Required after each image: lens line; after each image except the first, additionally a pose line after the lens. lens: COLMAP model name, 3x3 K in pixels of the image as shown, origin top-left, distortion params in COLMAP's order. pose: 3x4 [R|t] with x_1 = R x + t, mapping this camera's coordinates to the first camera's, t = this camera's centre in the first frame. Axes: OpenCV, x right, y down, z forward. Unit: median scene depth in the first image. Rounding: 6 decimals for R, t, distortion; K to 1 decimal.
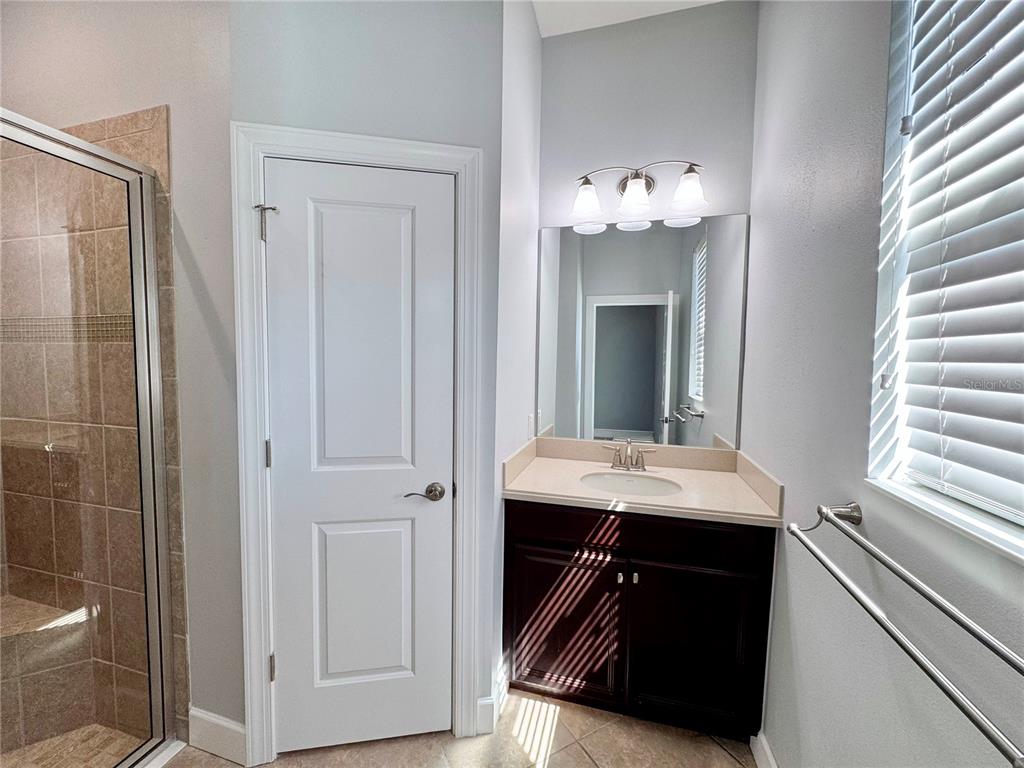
lens RADIAL K [[415.0, 0, 507.3], [0, 415.0, 385.8], [0, 0, 1]] dist [0.002333, 0.000190]
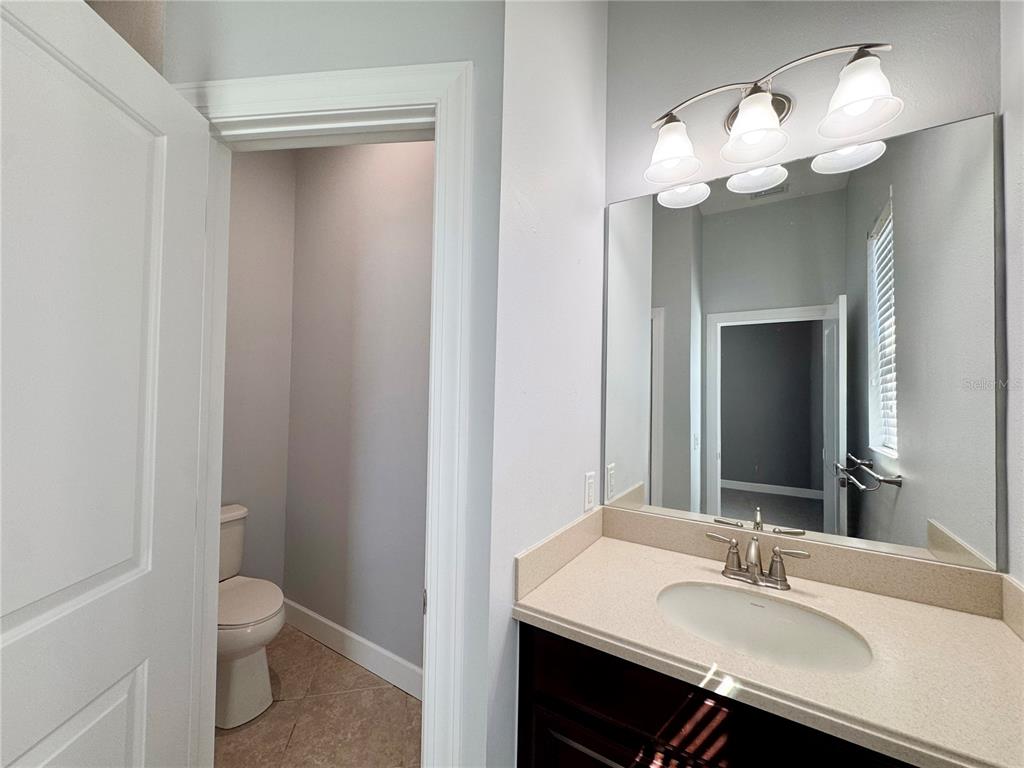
lens RADIAL K [[415.0, 0, 509.7], [0, 415.0, 383.6], [0, 0, 1]] dist [0.002333, 0.000190]
pose [[0.957975, -0.002341, -0.286842, 0.130578], [-0.023070, 0.996099, -0.085176, -0.014055], [0.285923, 0.088213, 0.954184, 0.328425]]
